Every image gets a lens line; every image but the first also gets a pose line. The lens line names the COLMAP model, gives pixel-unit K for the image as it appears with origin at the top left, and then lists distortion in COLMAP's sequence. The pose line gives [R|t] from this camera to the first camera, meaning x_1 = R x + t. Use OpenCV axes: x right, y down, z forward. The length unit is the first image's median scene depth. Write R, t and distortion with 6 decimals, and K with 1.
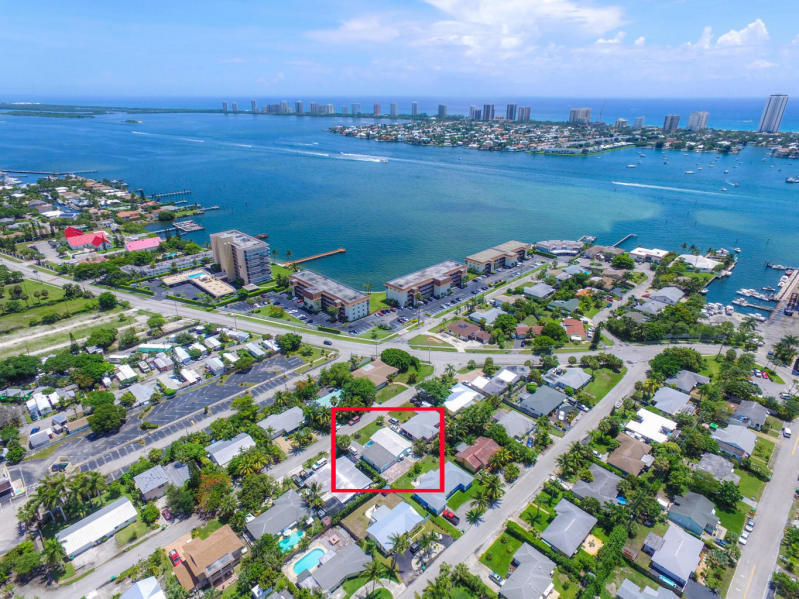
lens RADIAL K [[464.8, 0, 400.3], [0, 464.8, 298.9], [0, 0, 1]] dist [-0.012800, 0.017534]
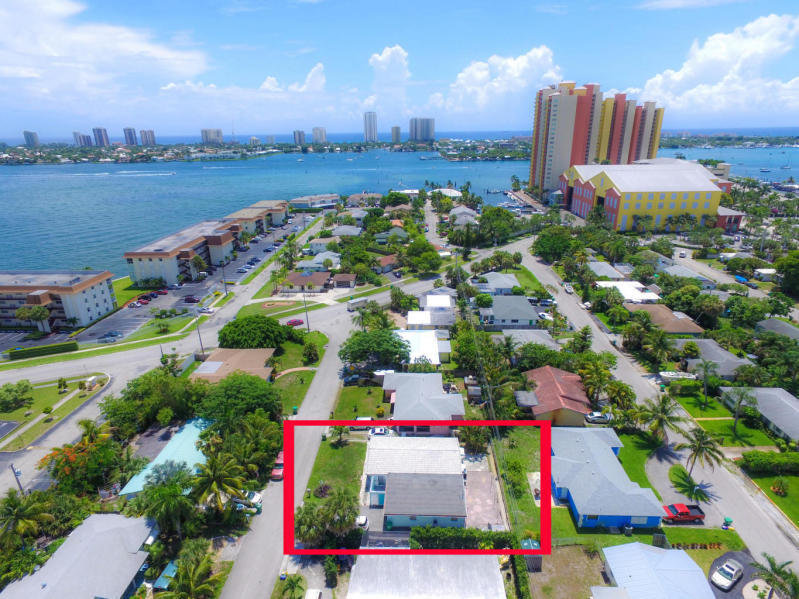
lens RADIAL K [[464.8, 0, 400.3], [0, 464.8, 298.9], [0, 0, 1]] dist [-0.012800, 0.017534]
pose [[0.732849, -0.245907, 0.634399, -0.198654], [0.291834, 0.955886, 0.033400, 0.119965], [-0.614627, 0.160662, 0.772283, 0.510864]]
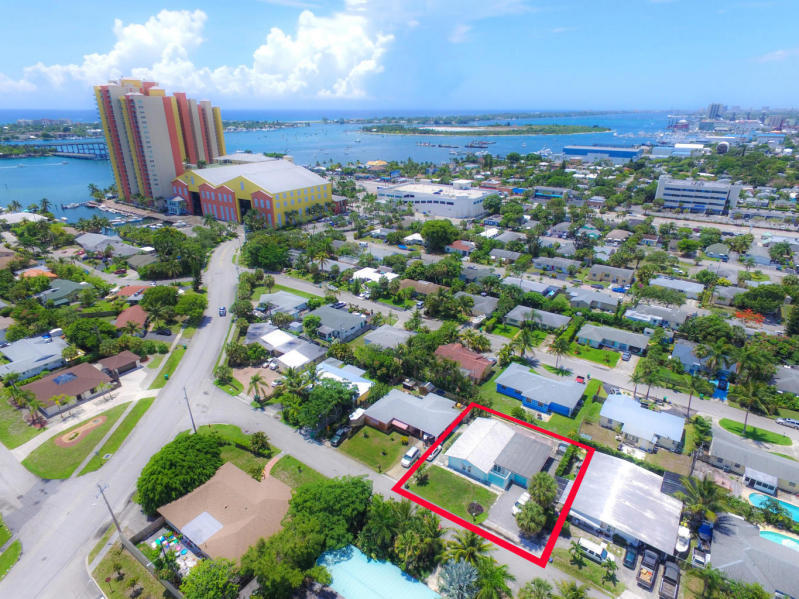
lens RADIAL K [[464.8, 0, 400.3], [0, 464.8, 298.9], [0, 0, 1]] dist [-0.012800, 0.017534]
pose [[-0.172060, -0.381267, 0.908312, -0.326160], [0.399878, 0.815644, 0.418117, -0.067790], [-0.900274, 0.435155, 0.012120, 0.774414]]
